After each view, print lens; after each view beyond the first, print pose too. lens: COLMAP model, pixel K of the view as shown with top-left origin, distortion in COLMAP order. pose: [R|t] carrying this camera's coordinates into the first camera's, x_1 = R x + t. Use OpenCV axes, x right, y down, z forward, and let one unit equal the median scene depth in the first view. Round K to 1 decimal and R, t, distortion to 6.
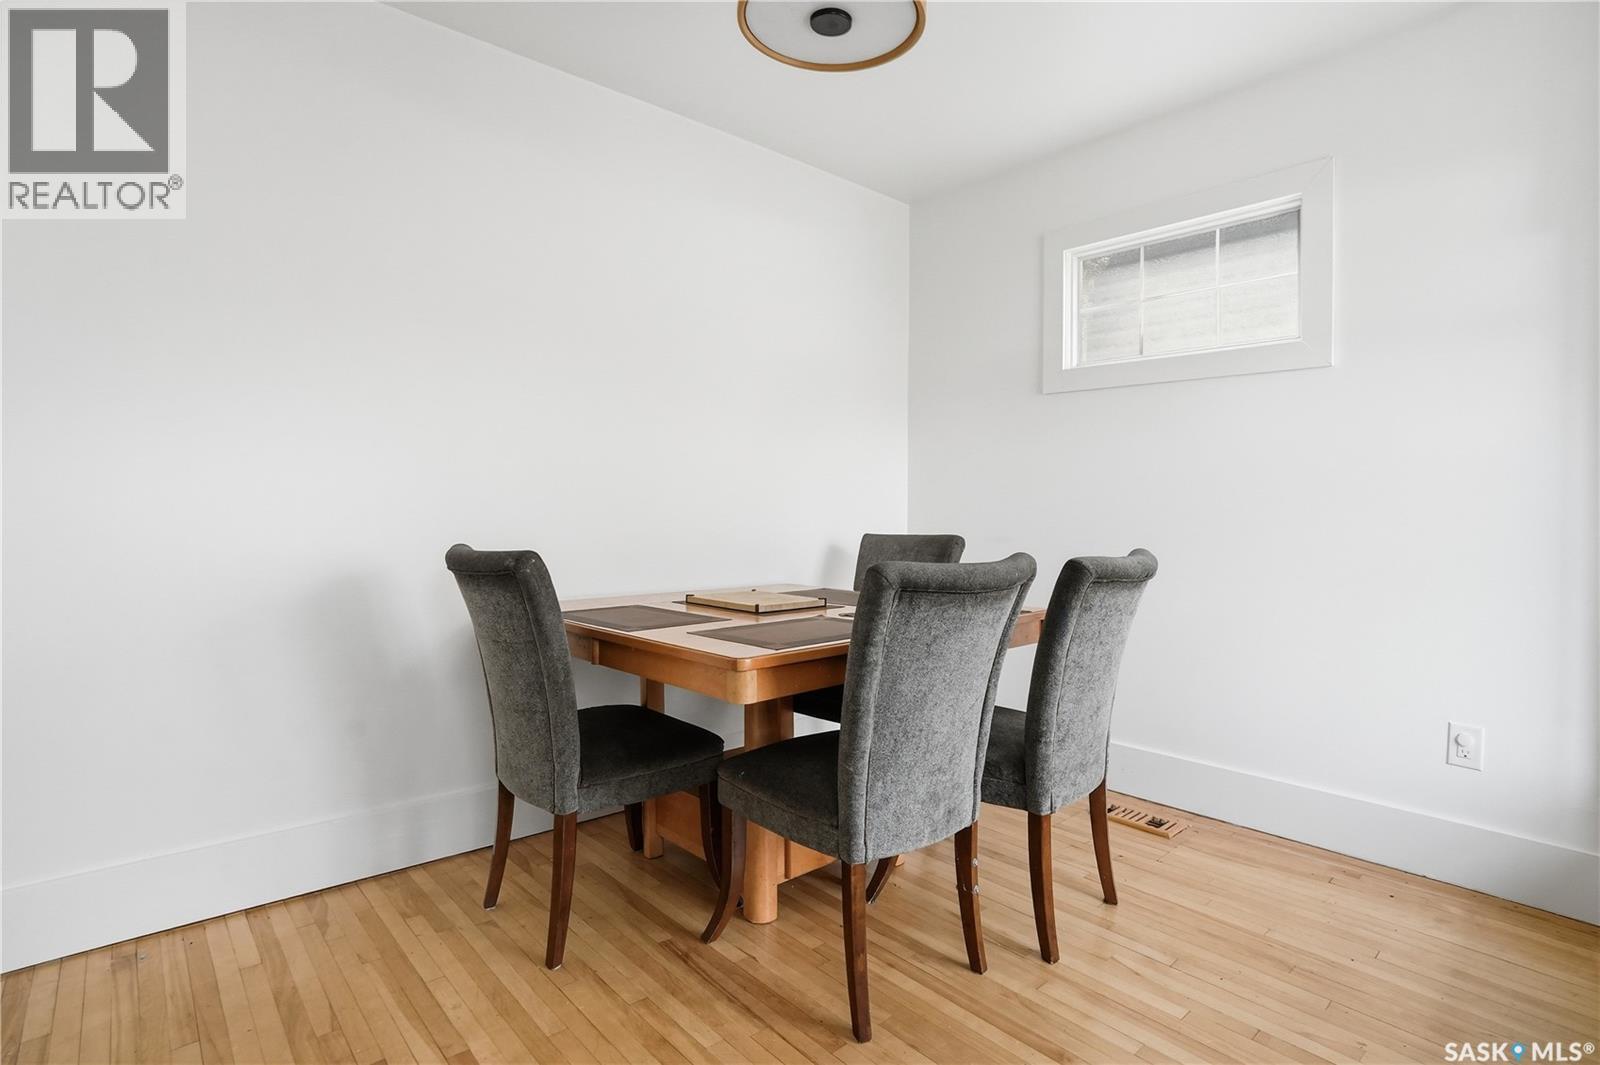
lens RADIAL K [[809.1, 0, 801.8], [0, 809.1, 504.6], [0, 0, 1]] dist [-0.017064, -0.000186]
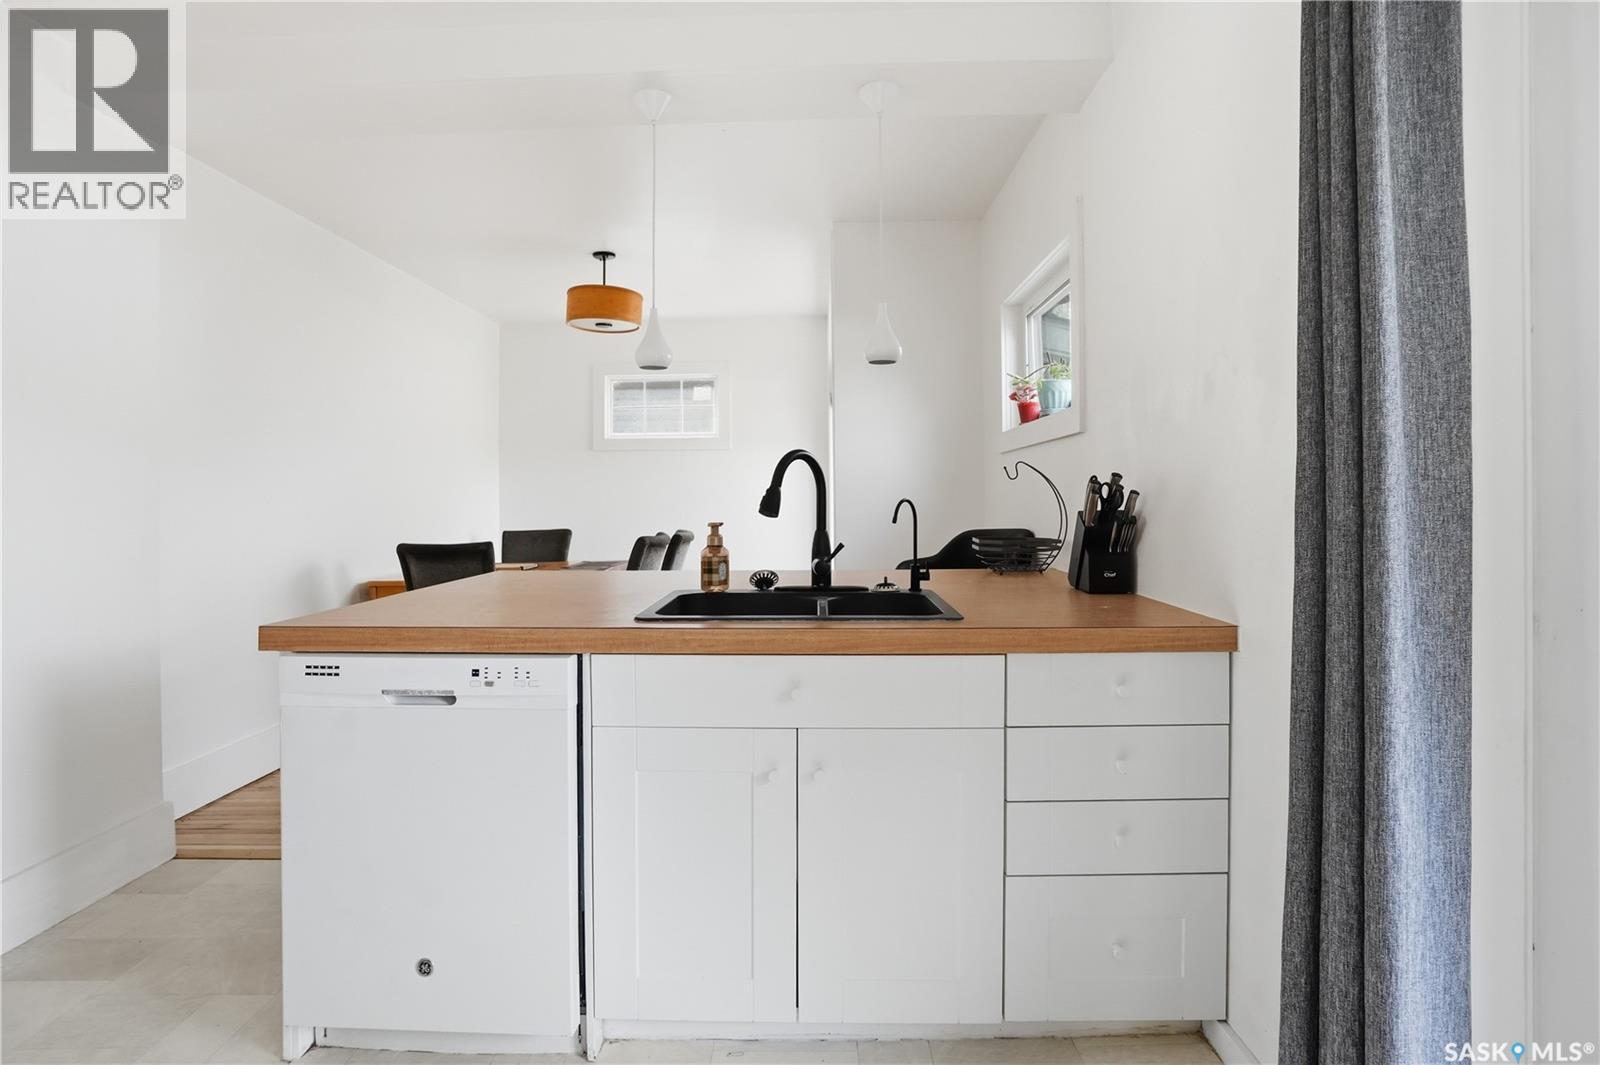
lens RADIAL K [[833.5, 0, 823.8], [0, 833.5, 497.1], [0, 0, 1]] dist [-0.066907, 0.029176]
pose [[0.654861, -0.017837, 0.755539, -0.906997], [0.019757, 0.999784, 0.006479, -0.038066], [-0.755491, 0.010685, 0.655072, -0.733112]]
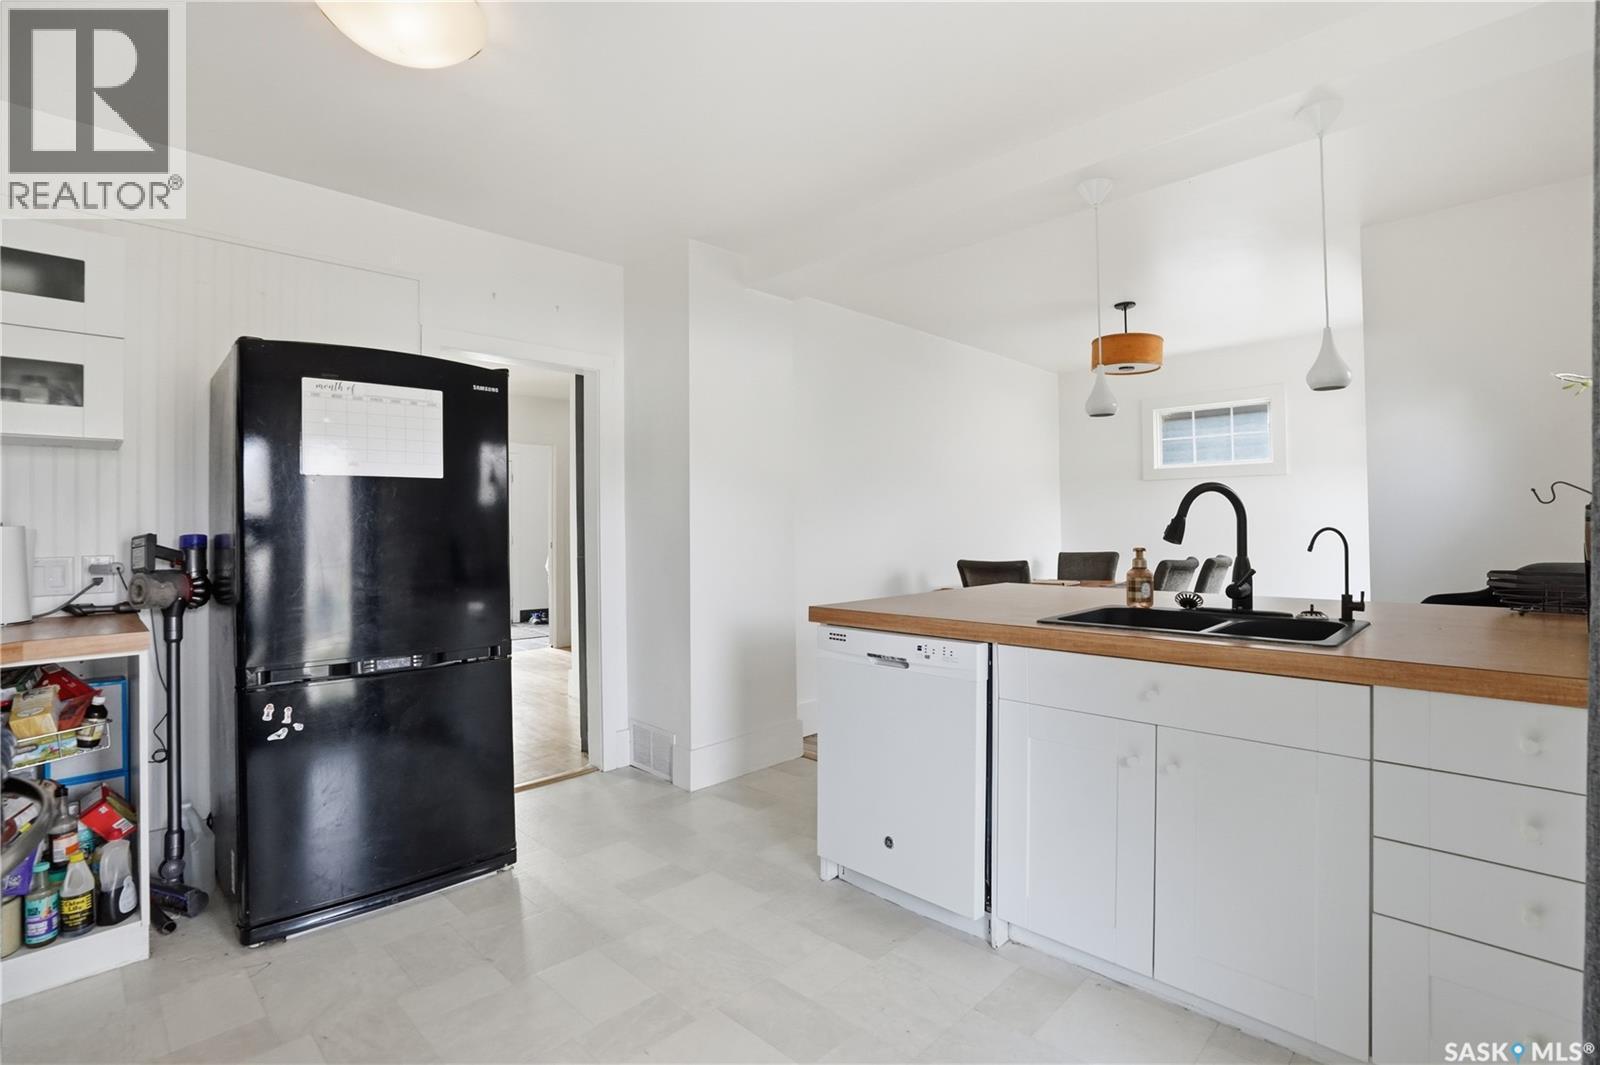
lens RADIAL K [[773.3, 0, 800.0], [0, 773.3, 532.5], [0, 0, 1]] dist [-0.060885, 0.021920]
pose [[0.995773, -0.022930, 0.088942, -0.825170], [0.022677, 0.999735, 0.003852, -0.039104], [-0.089007, -0.001818, 0.996029, -0.930645]]
